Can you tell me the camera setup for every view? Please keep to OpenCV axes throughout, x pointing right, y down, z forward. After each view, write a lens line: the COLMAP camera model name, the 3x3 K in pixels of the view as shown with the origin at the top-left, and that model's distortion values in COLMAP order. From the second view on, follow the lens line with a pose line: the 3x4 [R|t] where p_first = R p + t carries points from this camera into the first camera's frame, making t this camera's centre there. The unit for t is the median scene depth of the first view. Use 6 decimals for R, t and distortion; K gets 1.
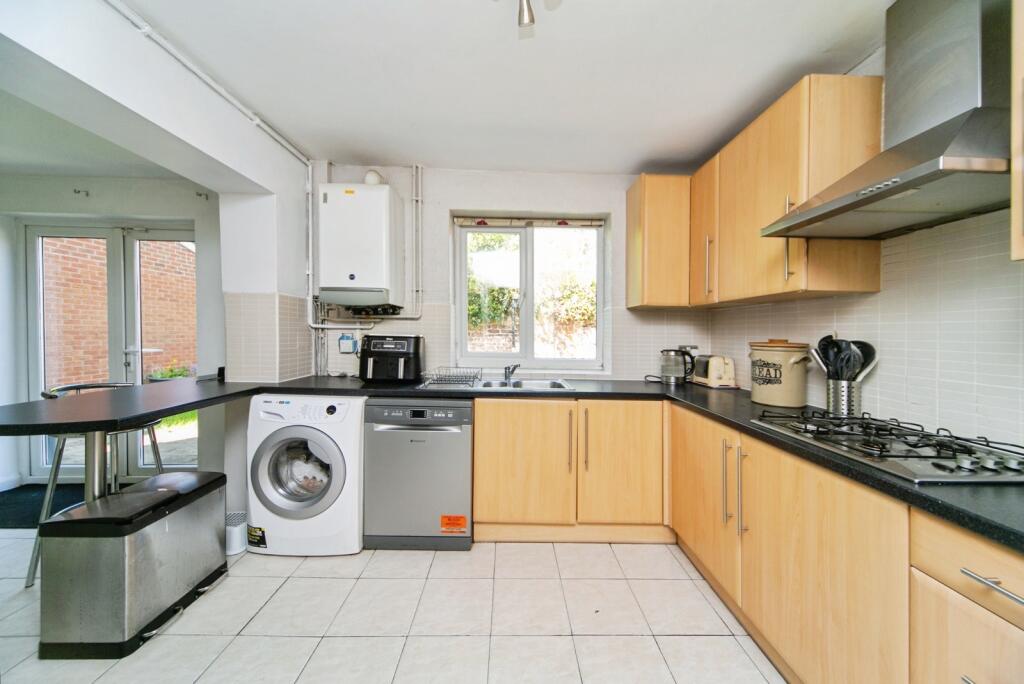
lens RADIAL K [[353.4, 0, 514.9], [0, 353.4, 335.5], [0, 0, 1]] dist [0.000956, 0.000090]
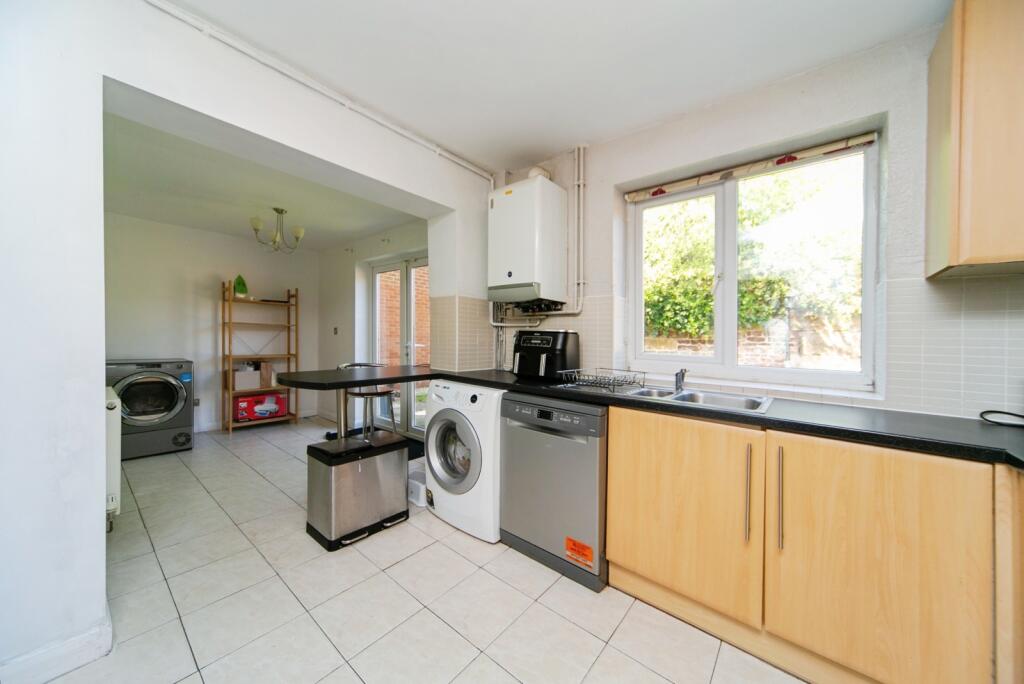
lens RADIAL K [[353.6, 0, 512.0], [0, 353.6, 342.0], [0, 0, 1]] dist [0.002964, 0.000243]
pose [[0.765211, 0.011544, -0.643676, 0.209713], [-0.017190, 0.999849, -0.002504, 0.034062], [0.643550, 0.012981, 0.765294, 0.215795]]
